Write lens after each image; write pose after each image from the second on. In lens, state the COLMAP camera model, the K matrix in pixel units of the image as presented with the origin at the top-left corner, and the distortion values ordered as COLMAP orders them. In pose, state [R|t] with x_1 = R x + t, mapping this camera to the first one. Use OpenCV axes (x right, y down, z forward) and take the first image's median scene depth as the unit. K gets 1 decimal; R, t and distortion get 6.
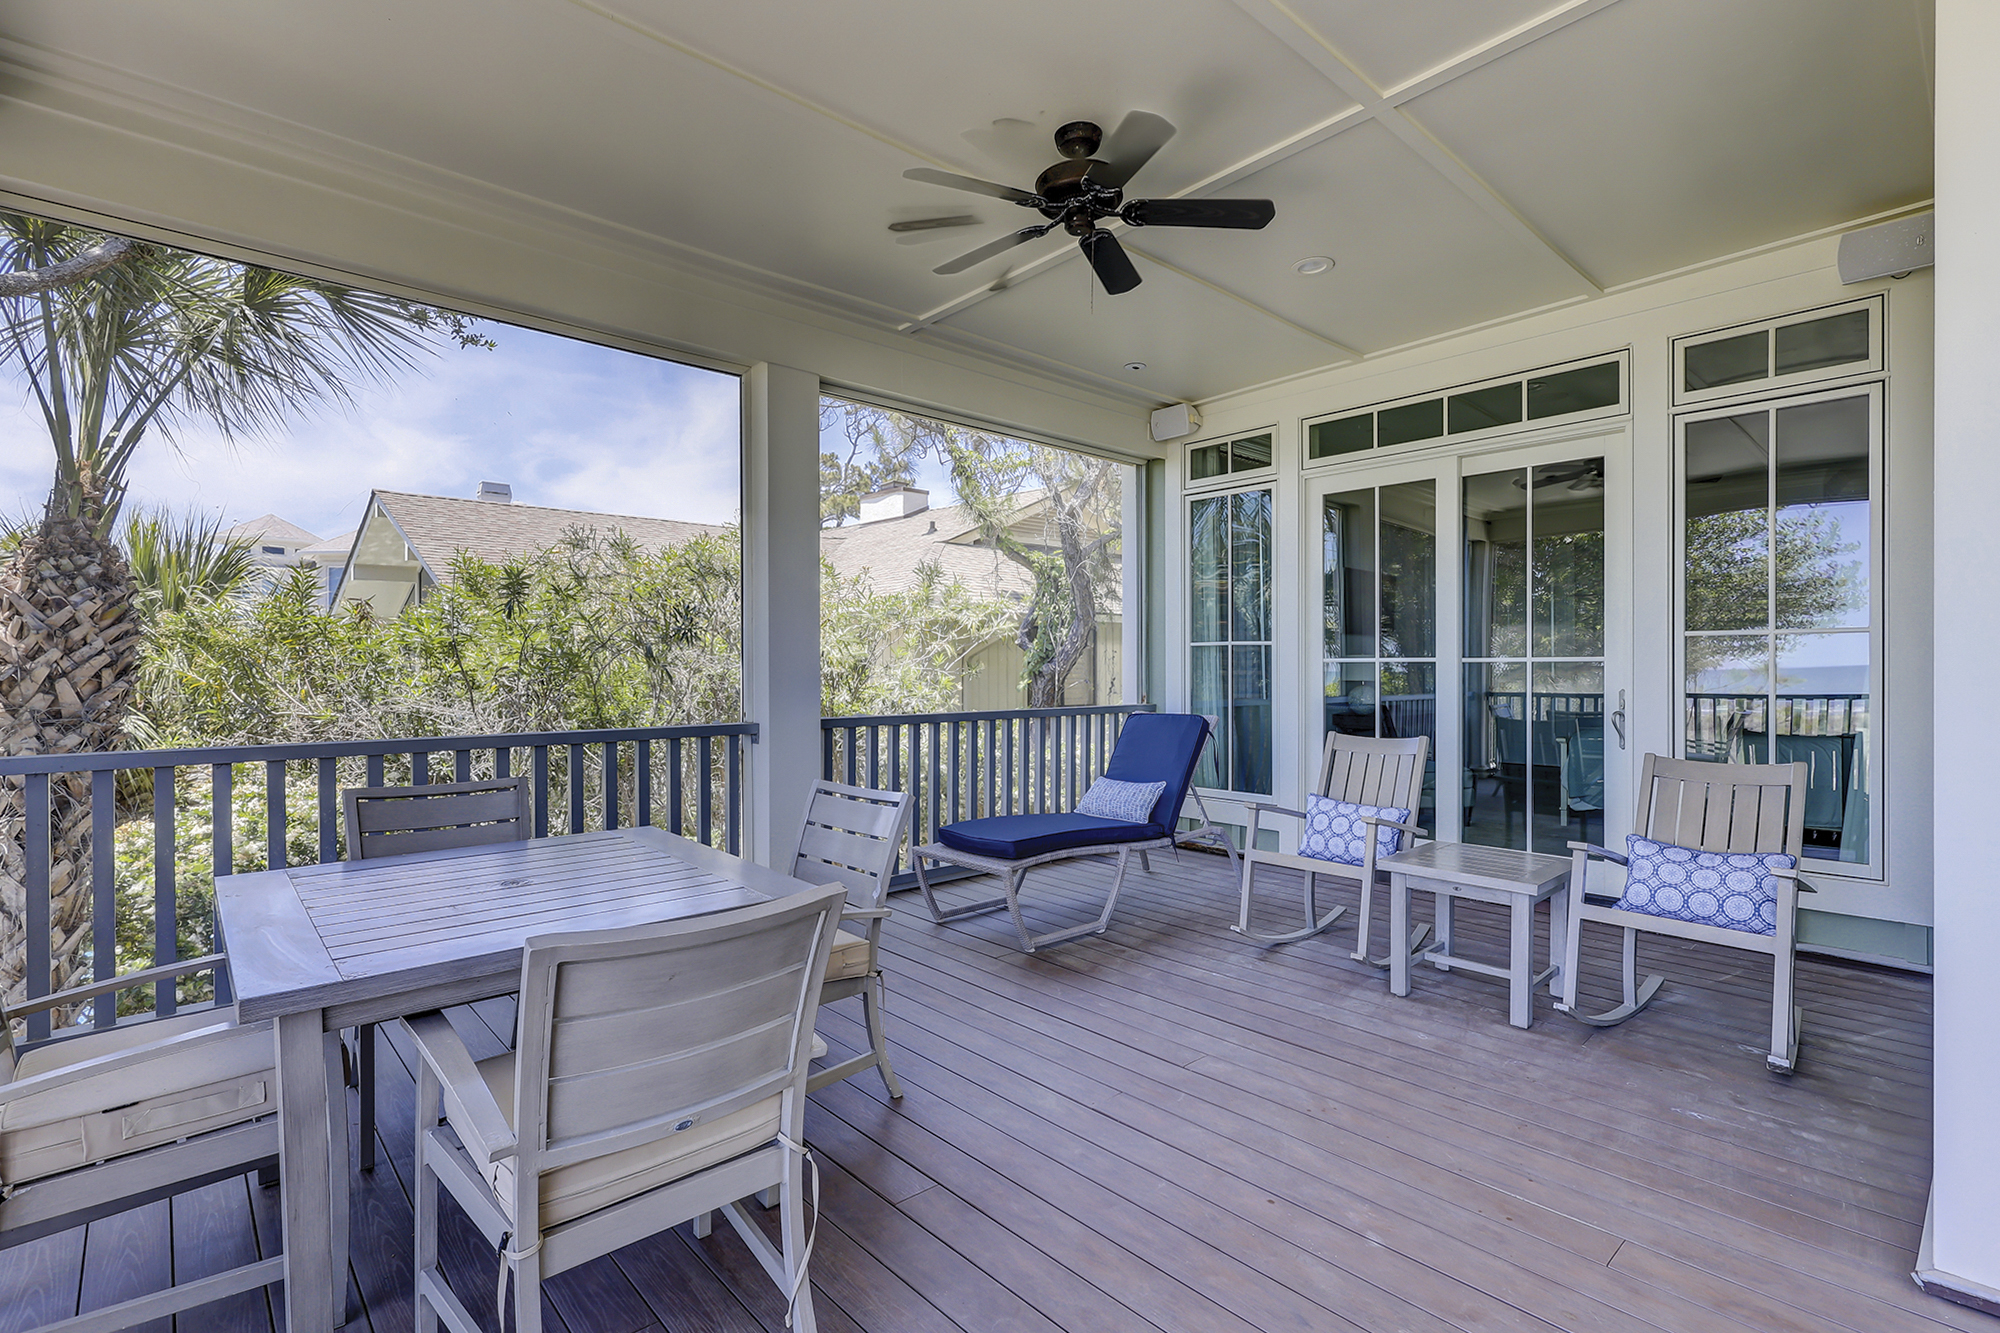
lens RADIAL K [[924.4, 0, 1013.1], [0, 924.4, 662.3], [0, 0, 1]] dist [0.002068, 0.000193]
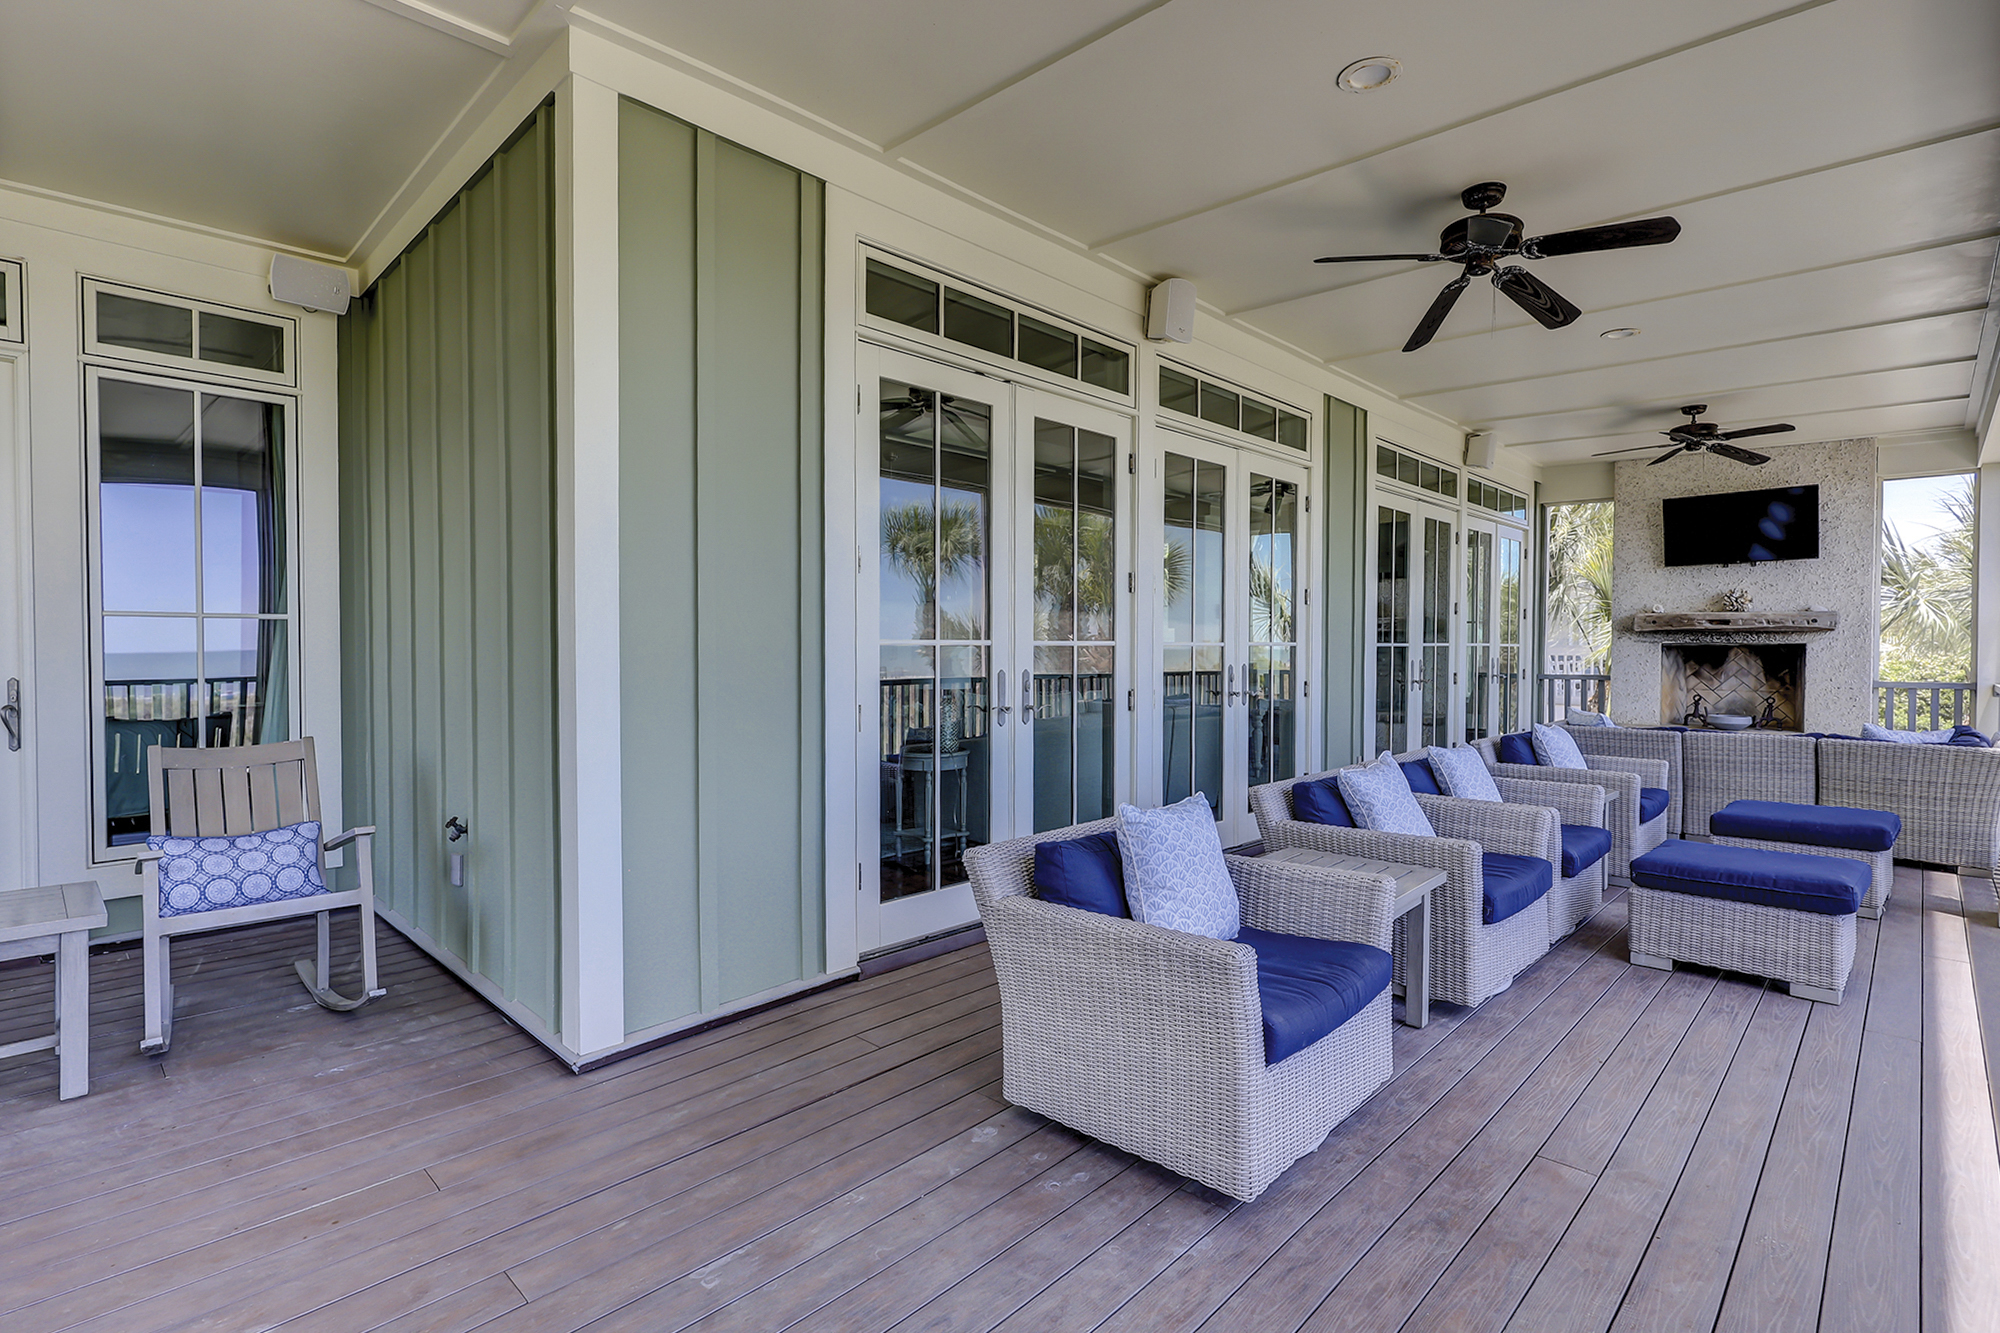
lens RADIAL K [[924.4, 0, 1012.0], [0, 924.4, 669.4], [0, 0, 1]] dist [0.002068, 0.000193]
pose [[-0.048671, -0.020479, 0.998605, -0.293045], [-0.001212, 0.999790, 0.020444, 0.004812], [-0.998814, -0.000216, -0.048686, 0.227889]]
